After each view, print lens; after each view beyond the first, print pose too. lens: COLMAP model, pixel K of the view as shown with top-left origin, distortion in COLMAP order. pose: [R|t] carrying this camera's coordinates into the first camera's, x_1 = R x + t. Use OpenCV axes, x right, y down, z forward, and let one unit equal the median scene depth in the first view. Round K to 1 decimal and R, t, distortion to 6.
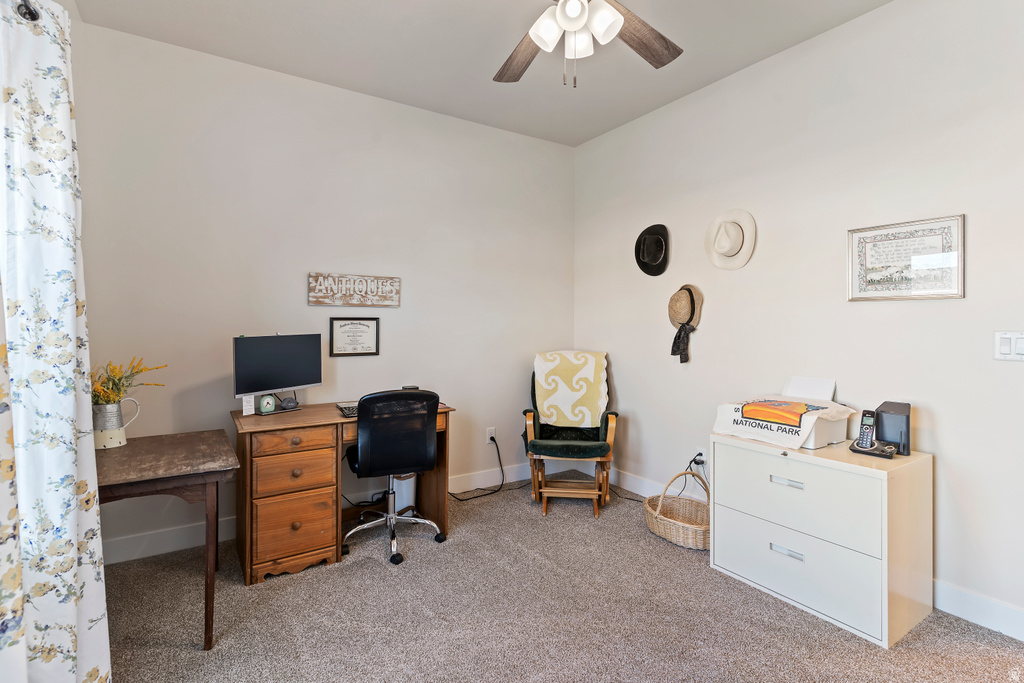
lens RADIAL K [[489.8, 0, 512.6], [0, 489.8, 326.6], [0, 0, 1]] dist [0.007053, -0.001967]
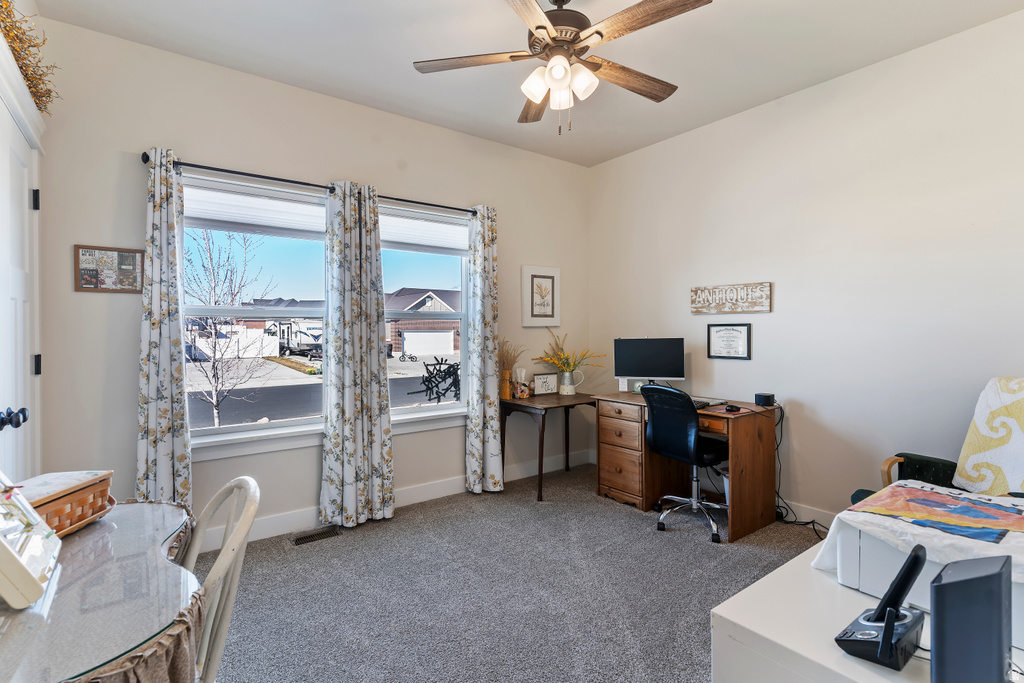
lens RADIAL K [[489.8, 0, 511.9], [0, 489.8, 335.7], [0, 0, 1]] dist [0.007053, -0.001967]
pose [[0.078737, 0.007206, -0.996869, 0.747426], [-0.002297, 0.999973, 0.007047, 0.001132], [0.996893, 0.001735, 0.078751, 0.441588]]
